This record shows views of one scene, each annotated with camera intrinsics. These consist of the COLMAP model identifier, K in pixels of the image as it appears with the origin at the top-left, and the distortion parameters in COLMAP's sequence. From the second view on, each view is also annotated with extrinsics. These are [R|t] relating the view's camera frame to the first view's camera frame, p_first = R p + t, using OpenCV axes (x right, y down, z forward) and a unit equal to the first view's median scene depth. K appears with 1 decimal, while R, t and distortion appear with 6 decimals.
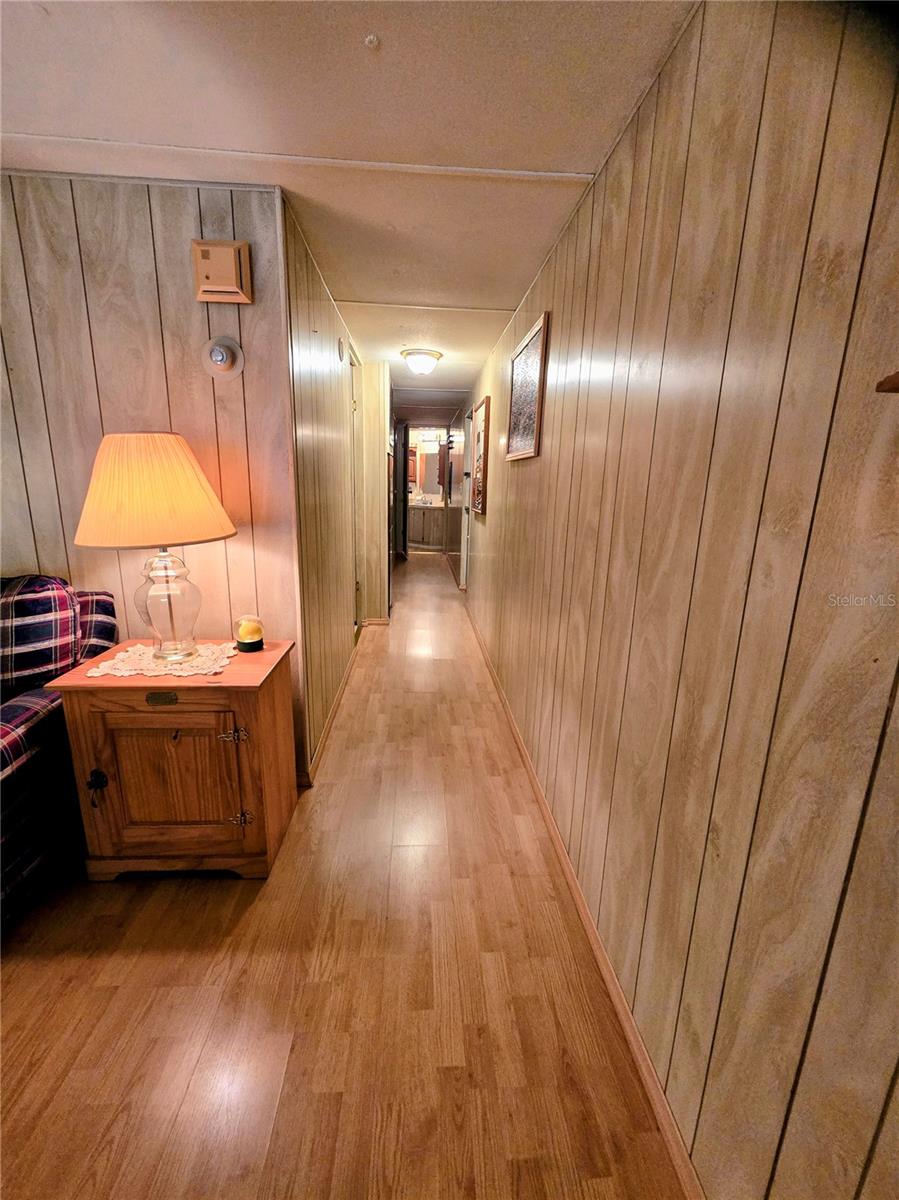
lens RADIAL K [[495.6, 0, 449.5], [0, 495.6, 600.0], [0, 0, 1]] dist [-0.000217, 0.000429]
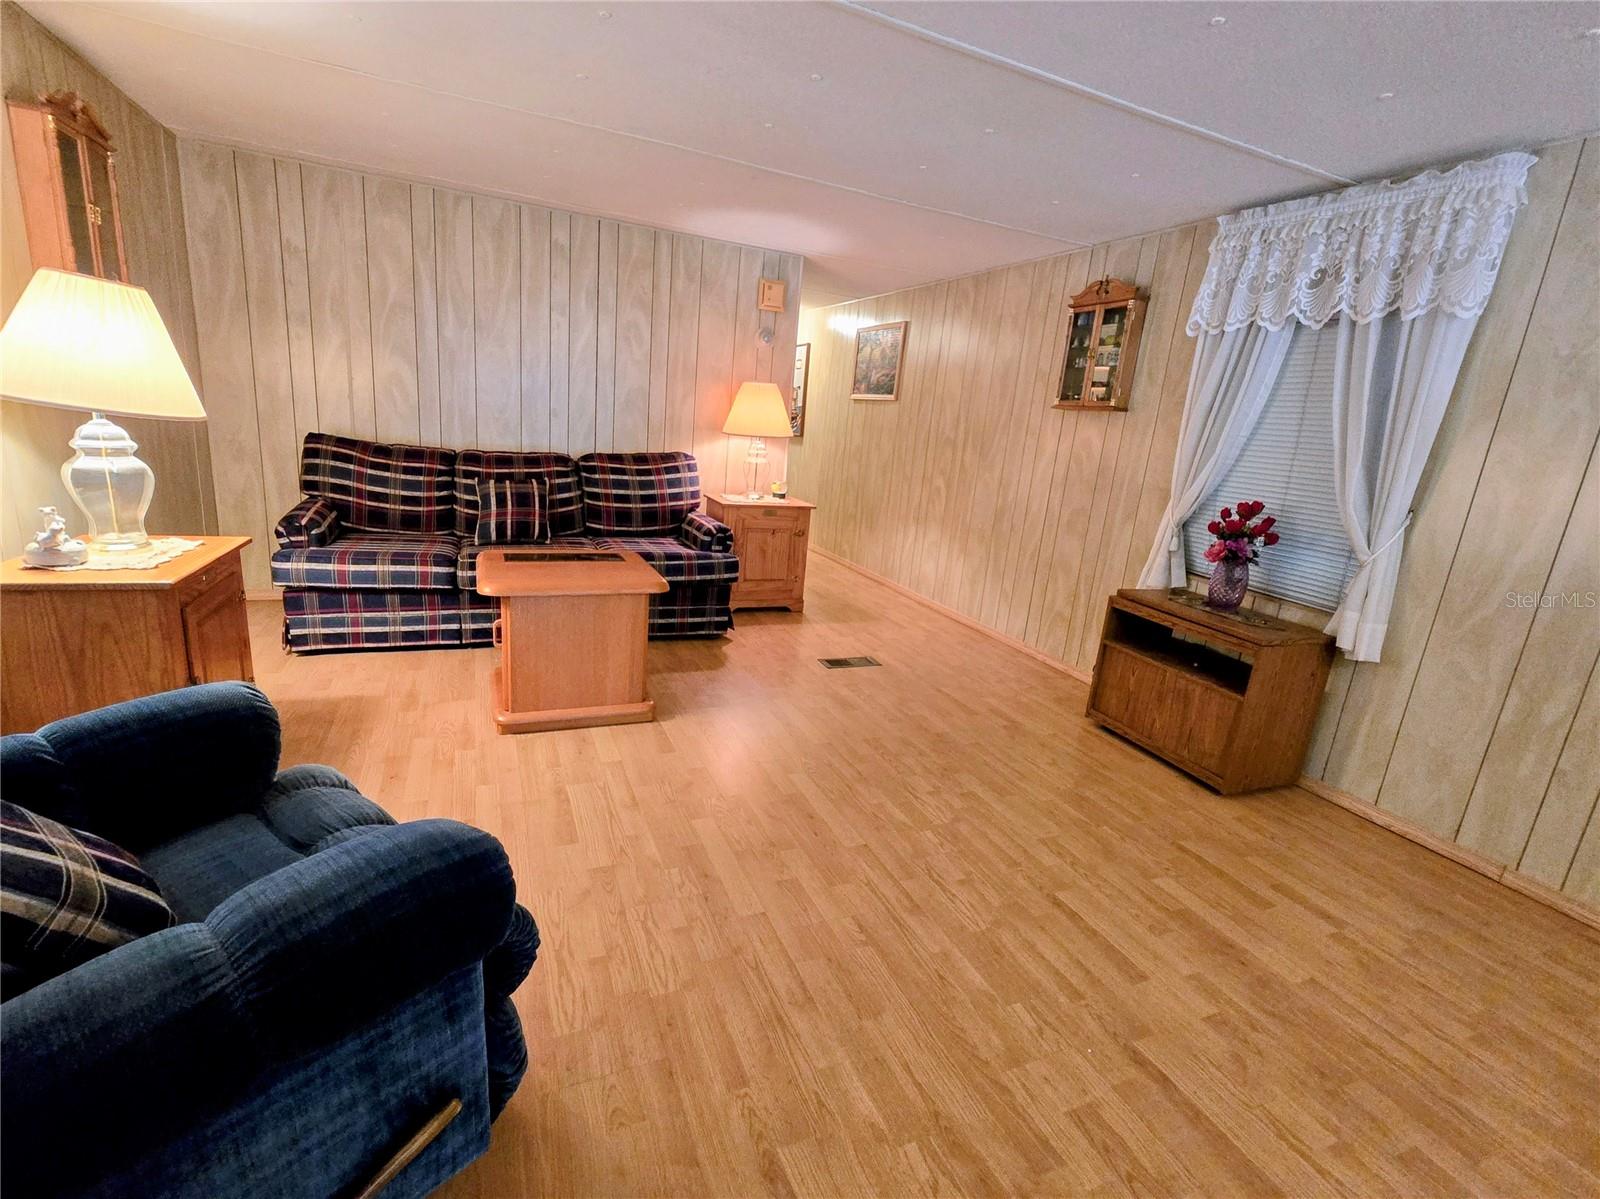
lens RADIAL K [[718.2, 0, 791.5], [0, 718.2, 596.6], [0, 0, 1]] dist [-0.000003, 0.000931]
pose [[0.942505, -0.025218, 0.333239, -1.376644], [0.014809, 0.999321, 0.033740, 0.411195], [-0.333863, -0.026865, 0.942239, -1.693718]]
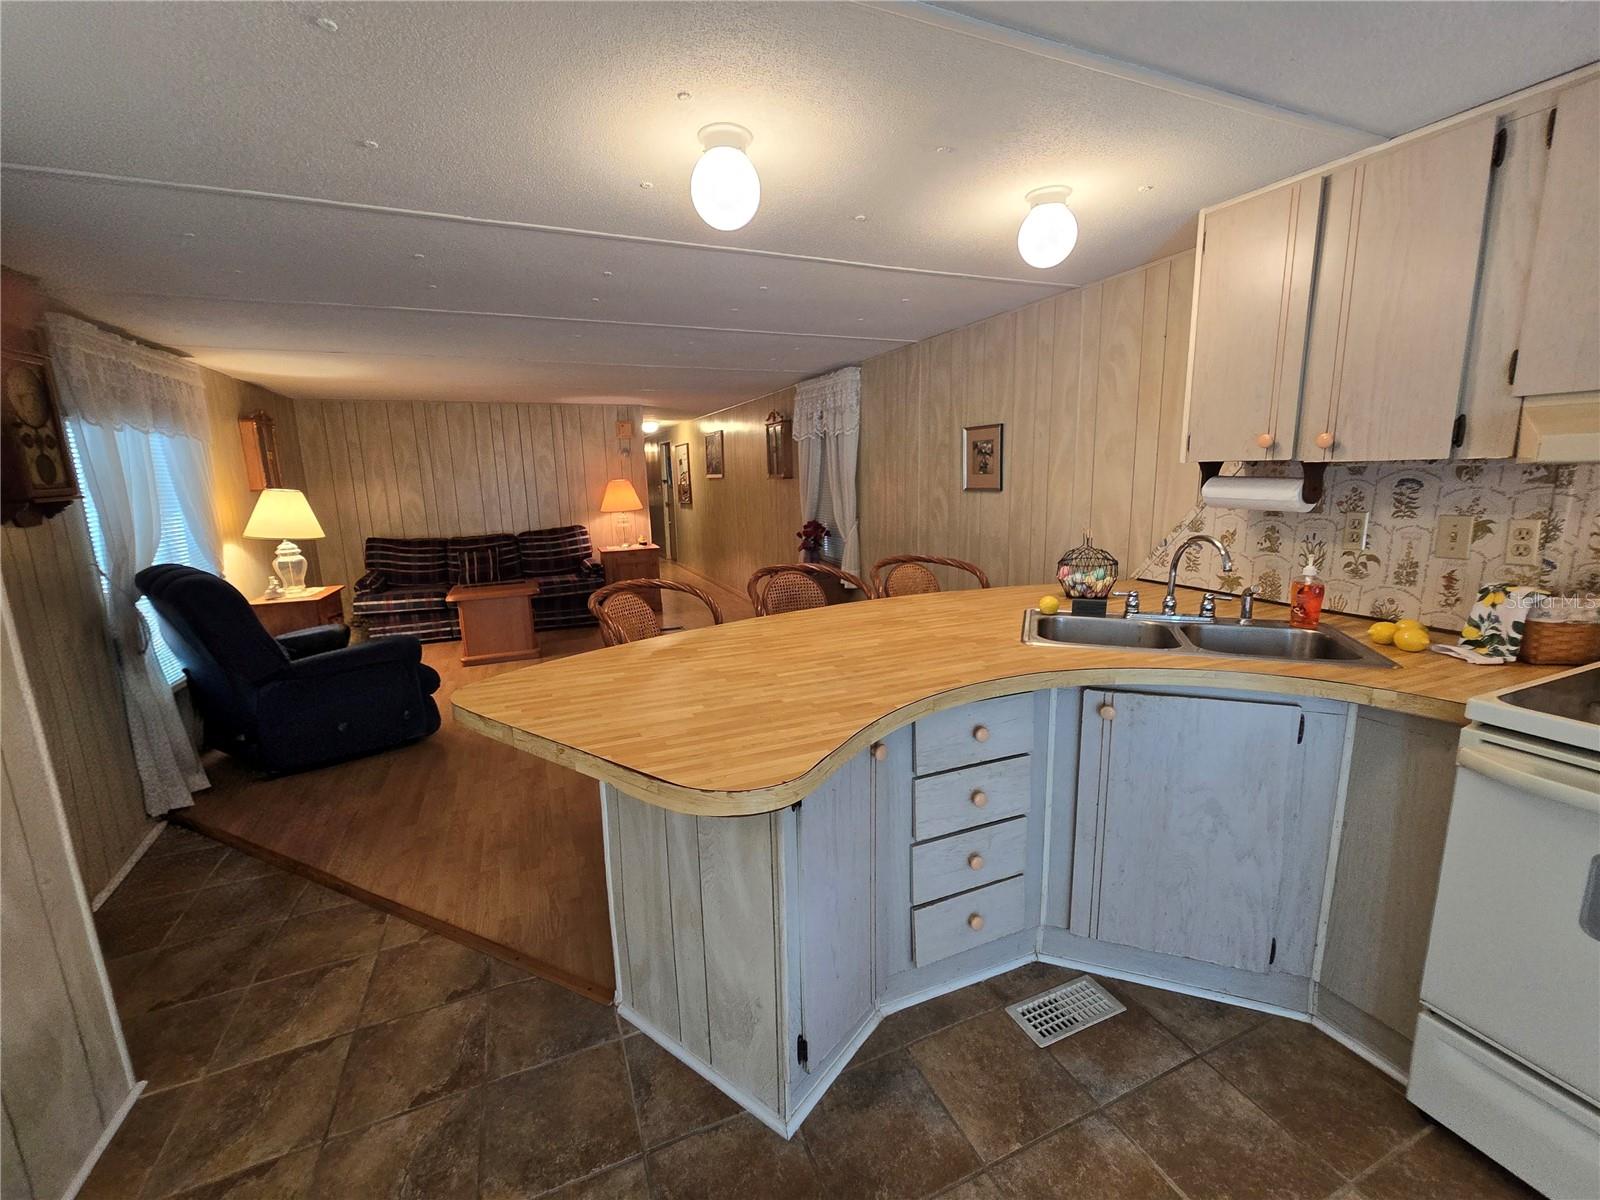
lens RADIAL K [[660.8, 0, 798.3], [0, 660.8, 600.9], [0, 0, 1]] dist [-0.000217, 0.000429]
pose [[0.945364, -0.108037, 0.307596, -0.870079], [0.121087, 0.992361, -0.023601, 0.726052], [-0.302697, 0.059557, 0.951224, -3.540502]]
